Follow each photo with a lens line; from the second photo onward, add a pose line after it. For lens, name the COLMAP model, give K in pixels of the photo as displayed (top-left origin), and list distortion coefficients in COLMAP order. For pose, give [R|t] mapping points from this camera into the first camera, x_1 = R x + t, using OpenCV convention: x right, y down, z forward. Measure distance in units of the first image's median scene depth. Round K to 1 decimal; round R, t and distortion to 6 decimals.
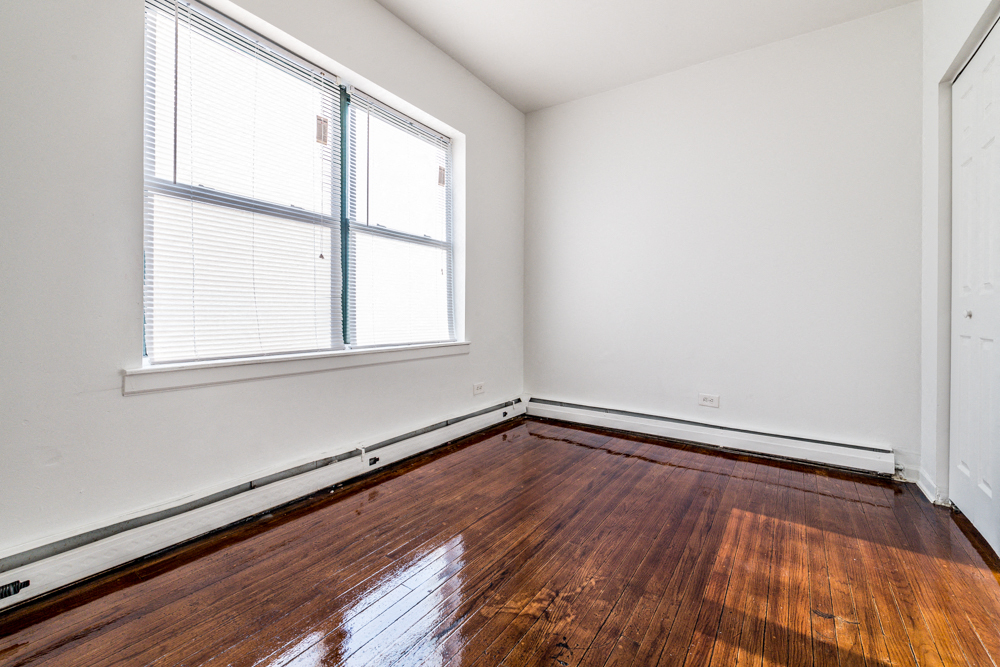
lens RADIAL K [[417.6, 0, 500.6], [0, 417.6, 311.6], [0, 0, 1]] dist [0.025503, -0.009653]
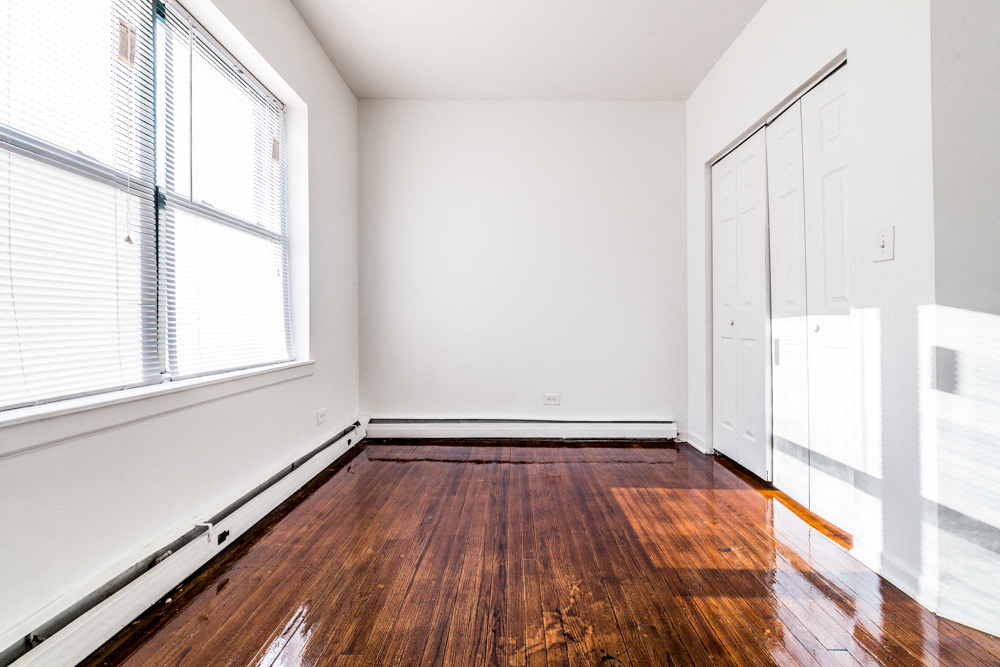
lens RADIAL K [[424.3, 0, 499.9], [0, 424.3, 319.7], [0, 0, 1]] dist [0.012944, 0.000012]
pose [[0.837289, -0.004796, 0.546740, -0.321928], [0.005741, 0.999984, -0.000019, -0.006929], [-0.546731, 0.003154, 0.837303, 0.150527]]
